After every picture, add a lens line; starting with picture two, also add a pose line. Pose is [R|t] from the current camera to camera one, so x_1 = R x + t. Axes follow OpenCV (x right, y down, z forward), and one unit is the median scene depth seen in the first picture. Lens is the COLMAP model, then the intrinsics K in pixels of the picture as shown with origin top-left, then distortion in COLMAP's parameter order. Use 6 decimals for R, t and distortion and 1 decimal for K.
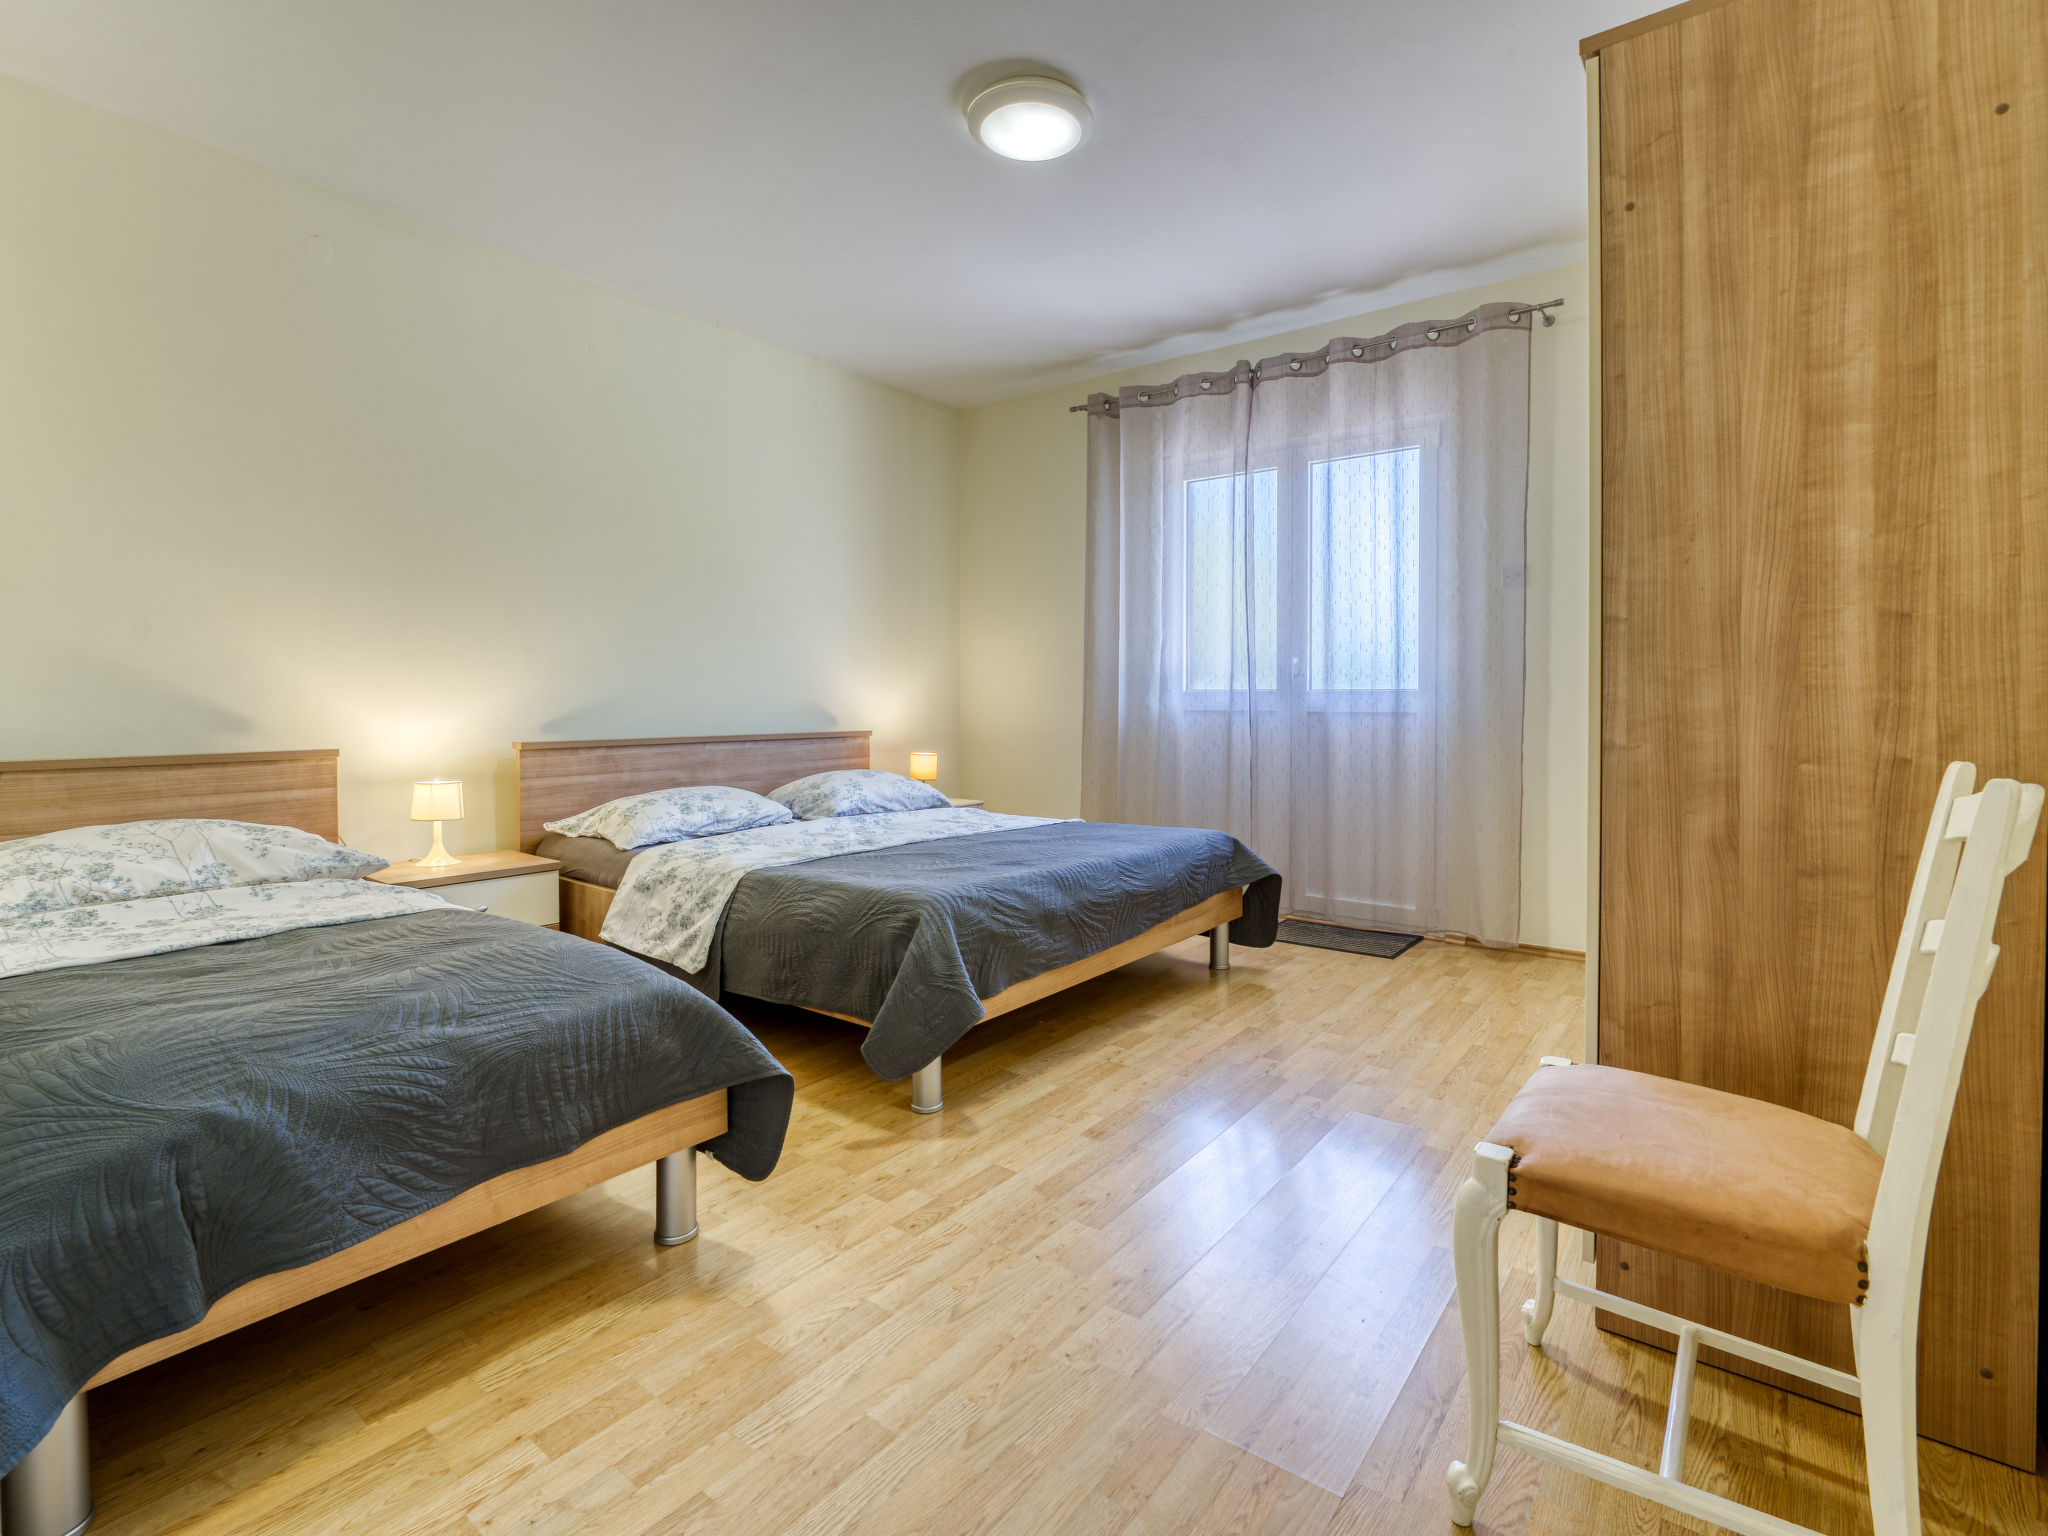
lens RADIAL K [[970.3, 0, 1026.7], [0, 970.3, 734.3], [0, 0, 1]] dist [-0.018914, 0.000437]
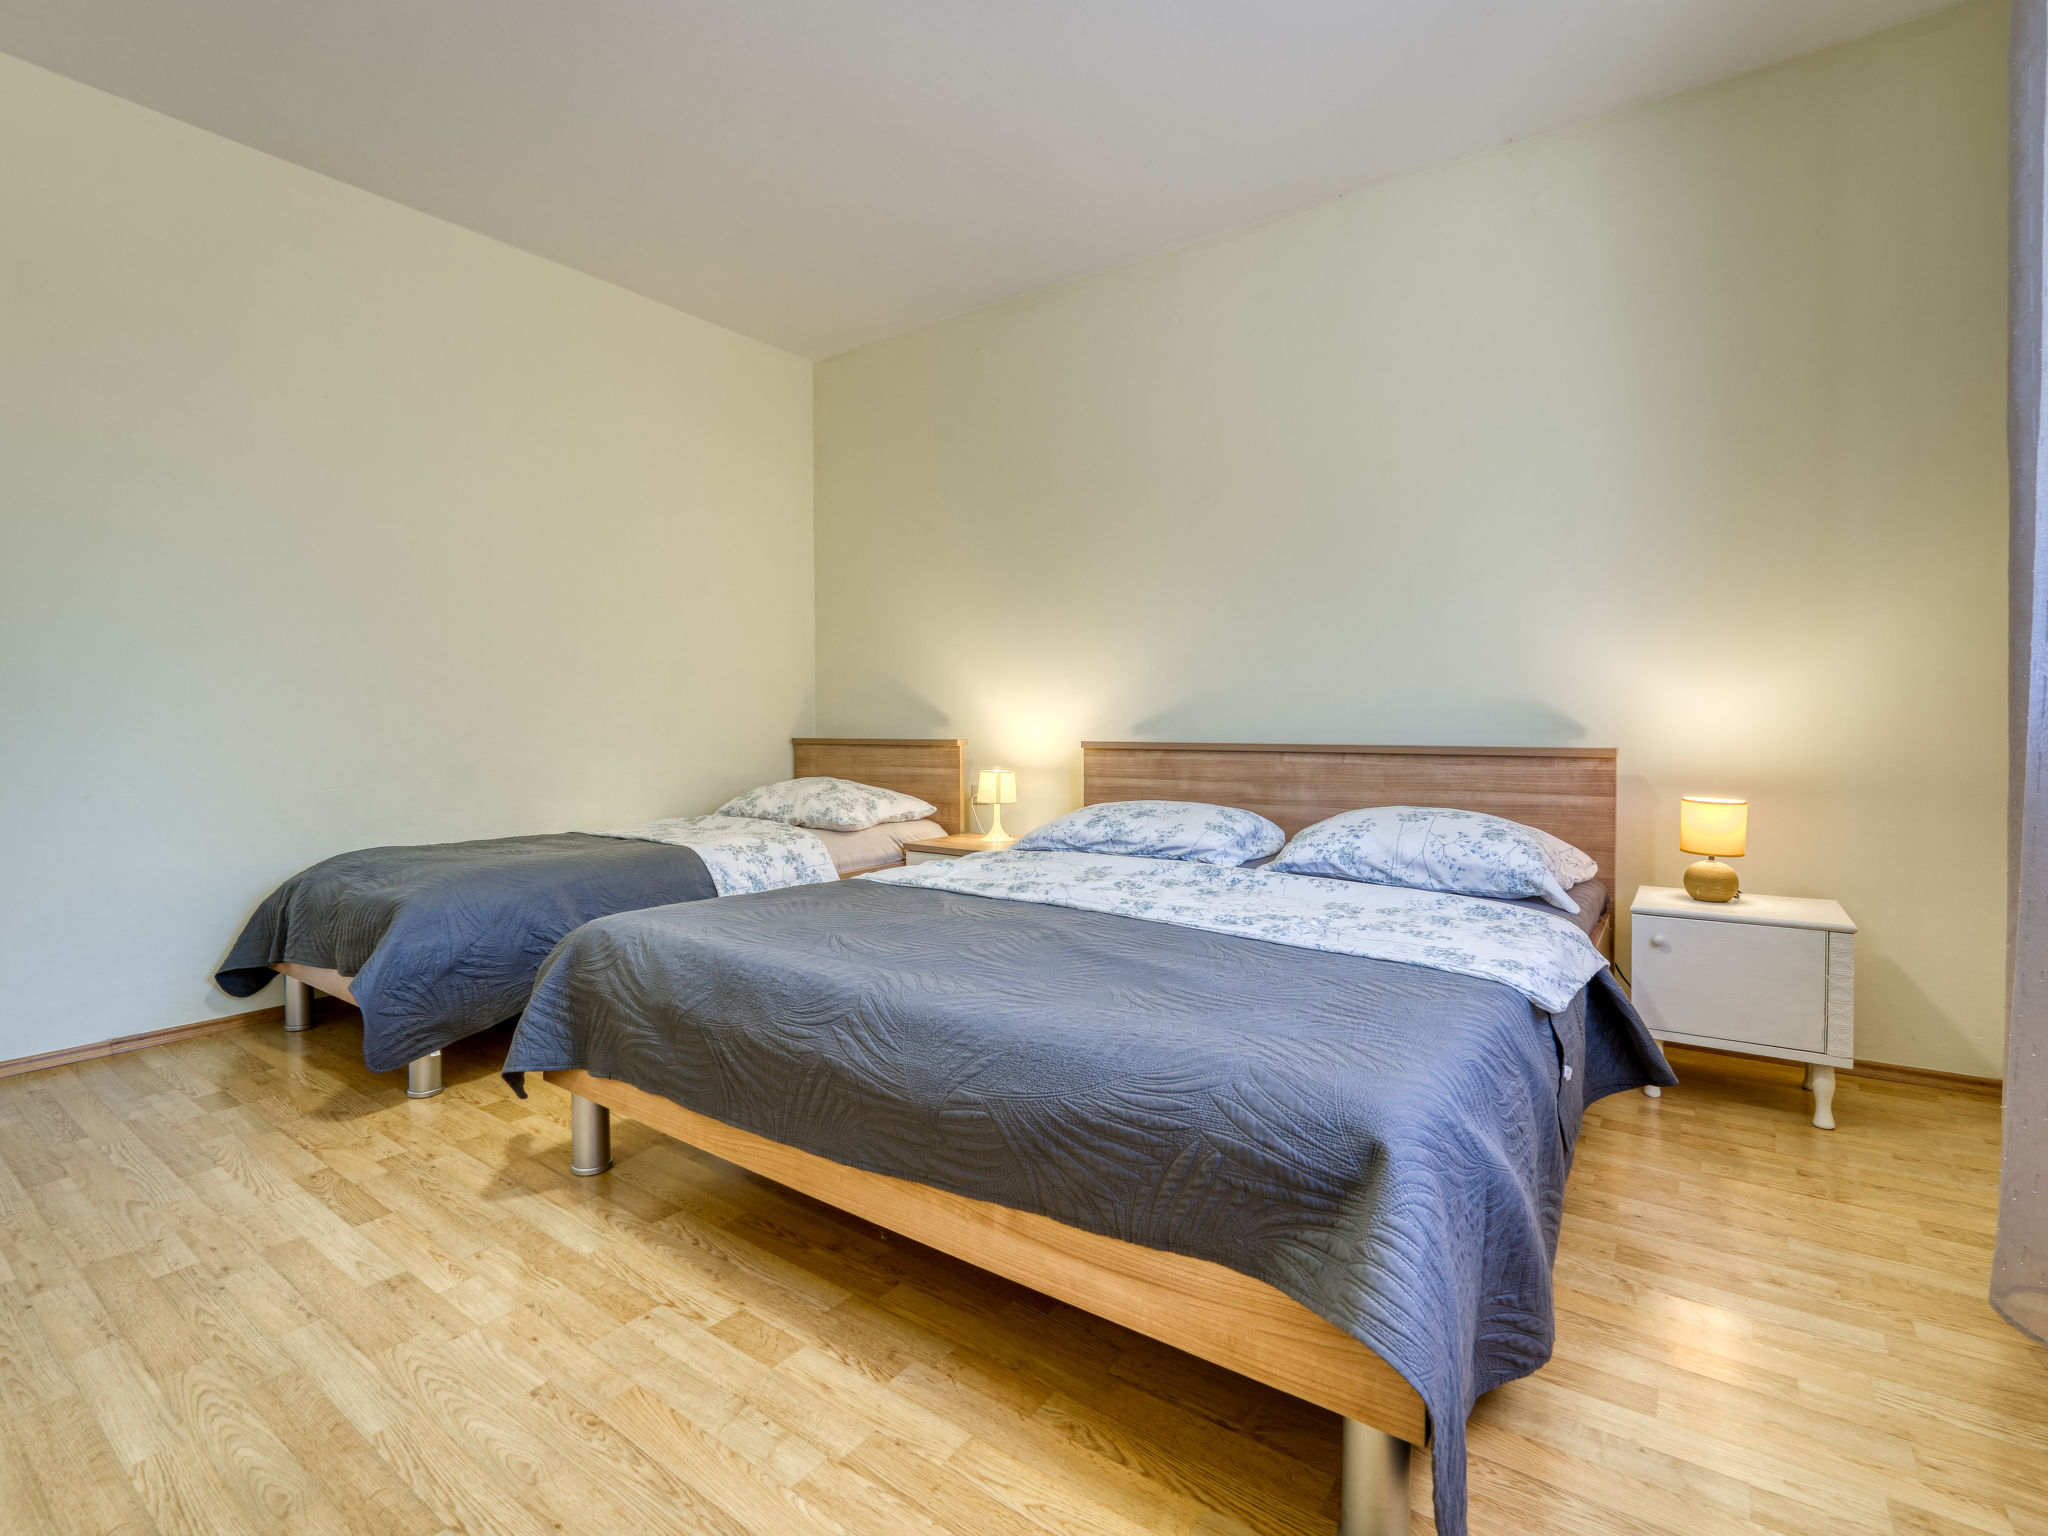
lens RADIAL K [[933.2, 0, 1027.3], [0, 933.2, 711.2], [0, 0, 1]] dist [-0.015984, 0.000779]
pose [[0.047748, -0.005903, -0.998842, 0.552227], [-0.032258, 0.999452, -0.007449, -0.016719], [0.998338, 0.032577, 0.047531, 1.004672]]
